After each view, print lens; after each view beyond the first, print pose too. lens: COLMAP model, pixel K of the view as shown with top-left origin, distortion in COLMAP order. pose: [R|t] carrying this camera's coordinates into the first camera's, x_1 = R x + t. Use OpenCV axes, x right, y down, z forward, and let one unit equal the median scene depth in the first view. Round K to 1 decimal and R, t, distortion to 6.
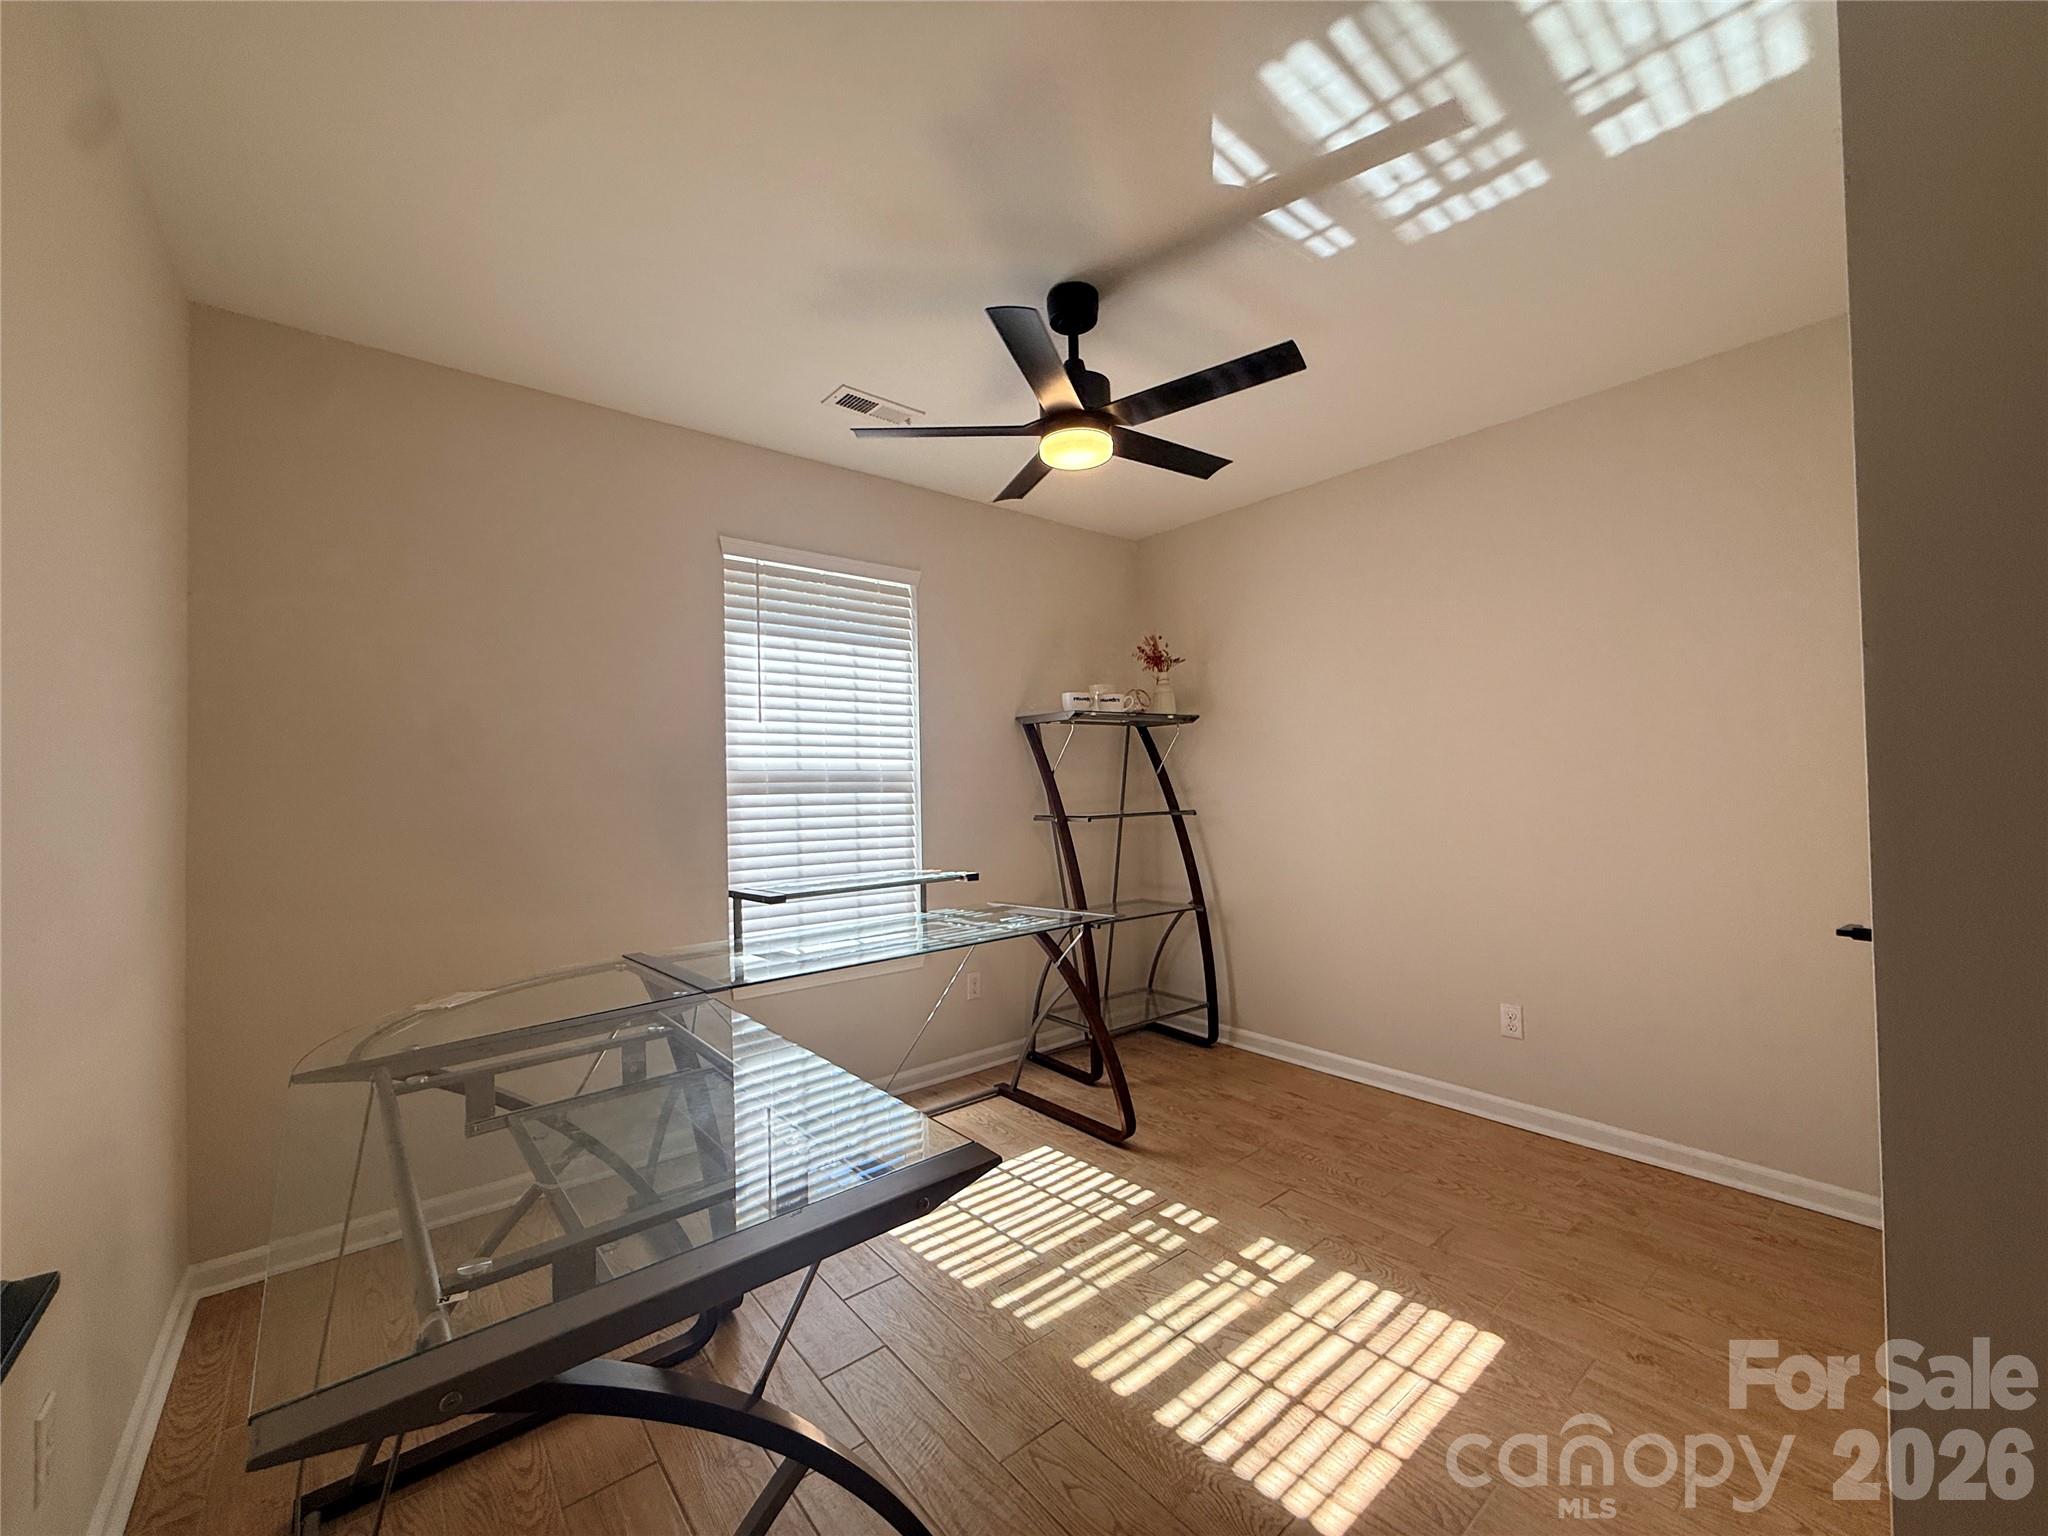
lens RADIAL K [[819.3, 0, 1017.0], [0, 819.3, 775.3], [0, 0, 1]] dist [-0.000510, 0.000215]
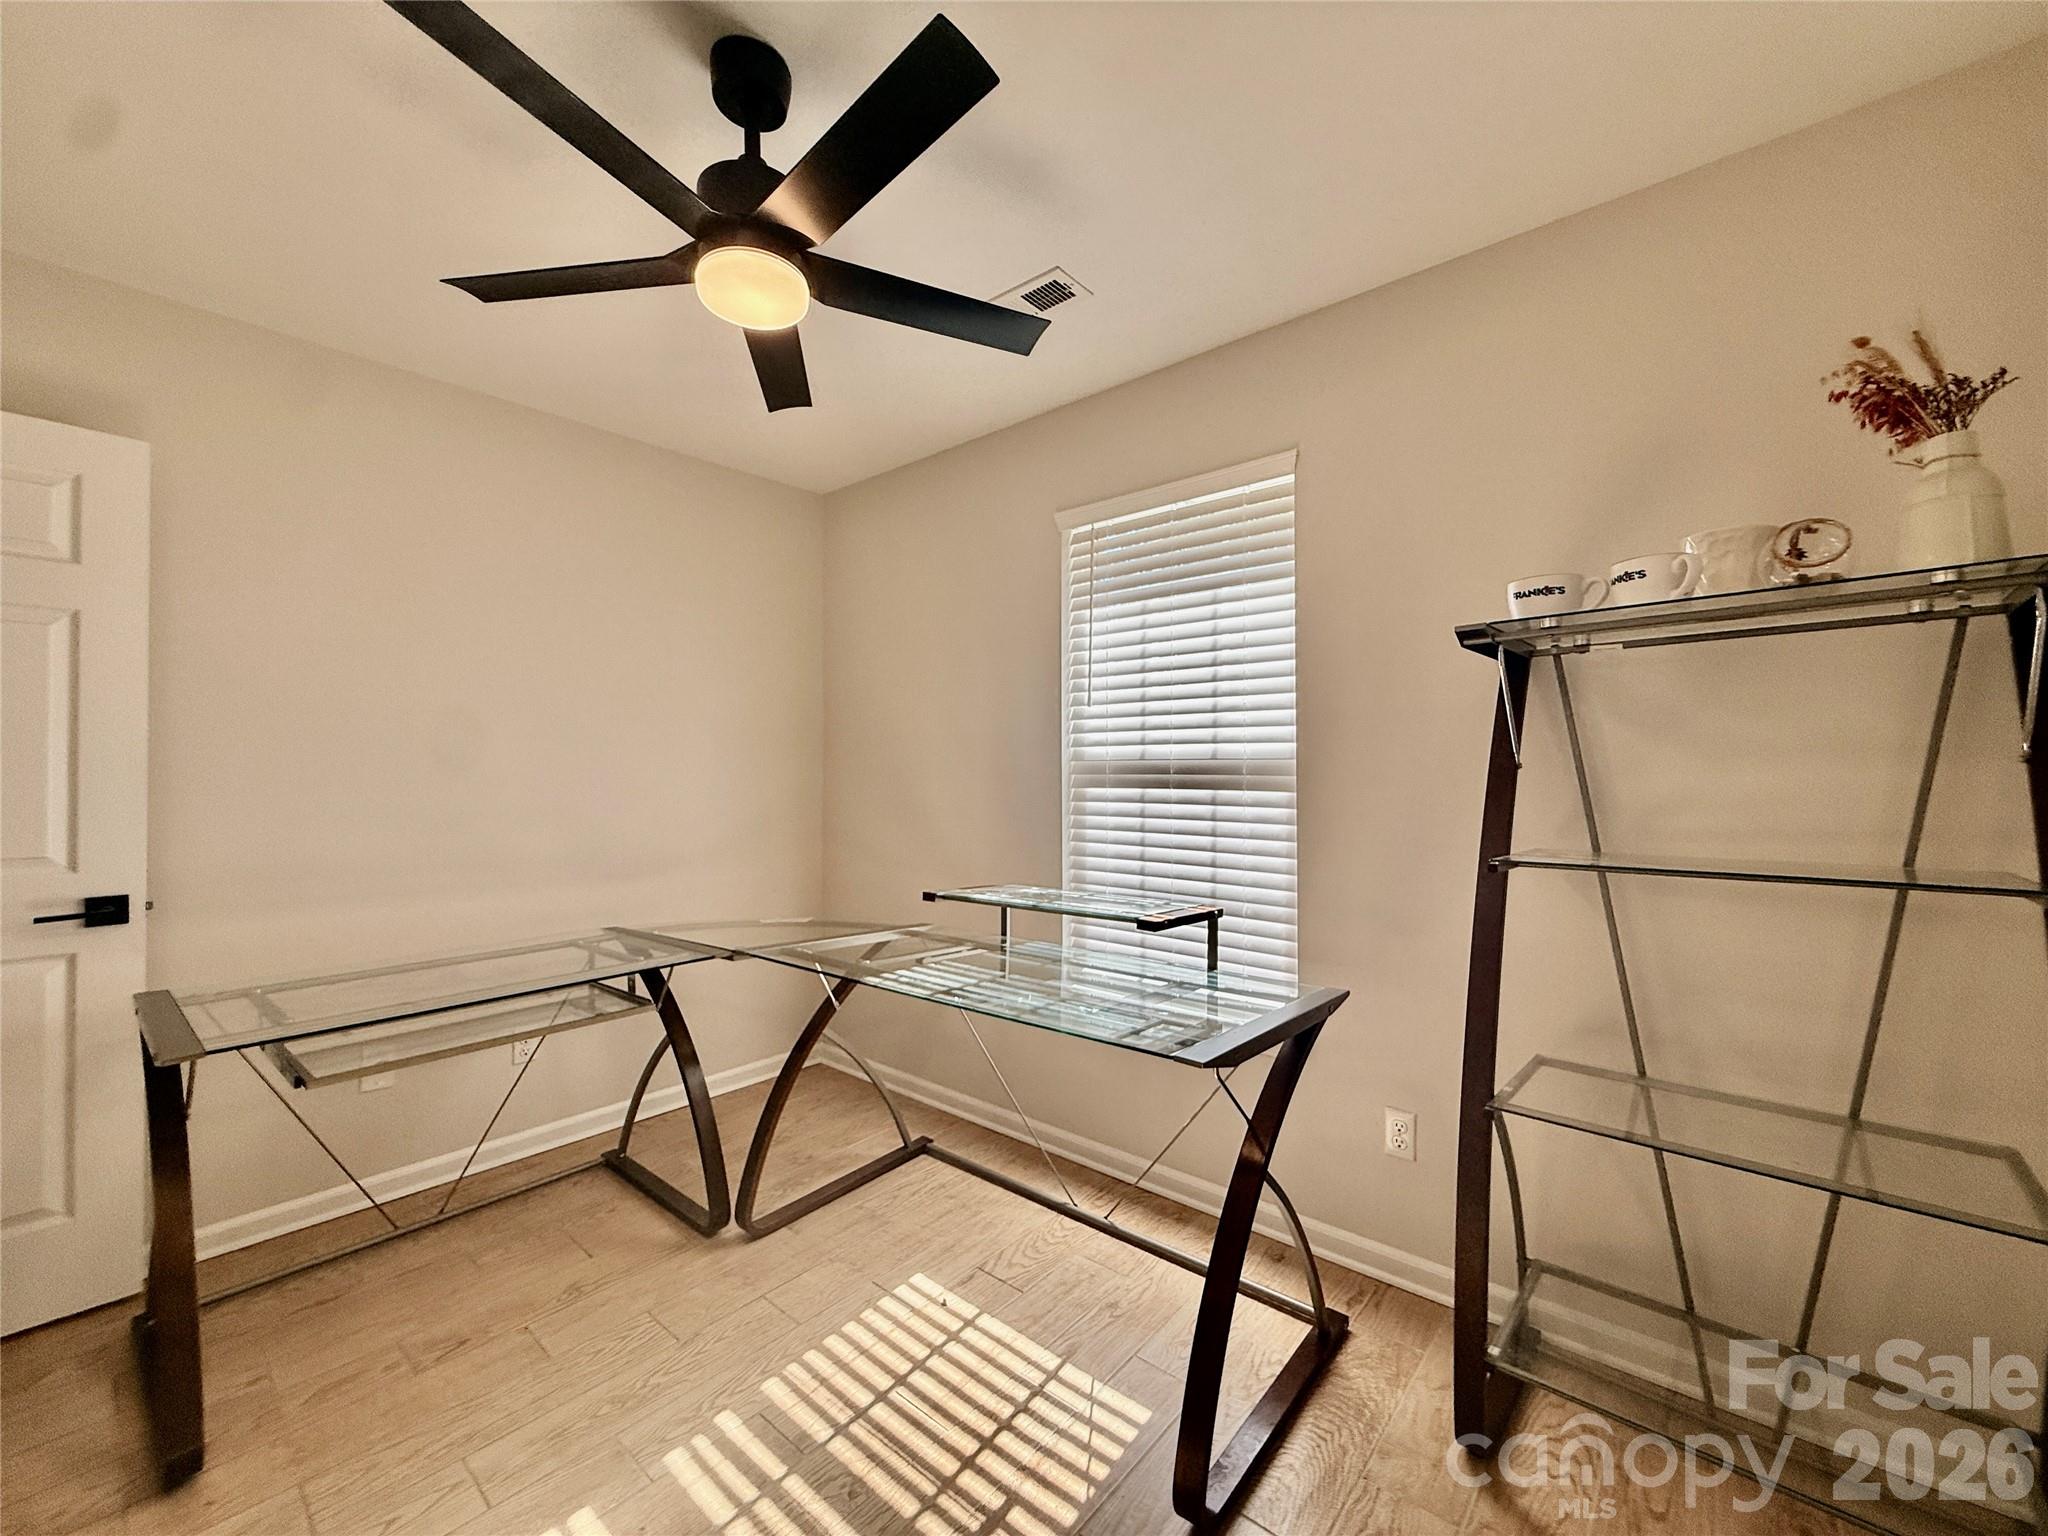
lens RADIAL K [[819.3, 0, 1029.2], [0, 819.3, 773.4], [0, 0, 1]] dist [-0.000510, 0.000215]
pose [[0.174193, 0.010816, -0.984652, 0.616727], [0.001094, 0.999937, 0.011178, -0.002237], [0.984711, -0.003024, 0.174170, 0.867506]]
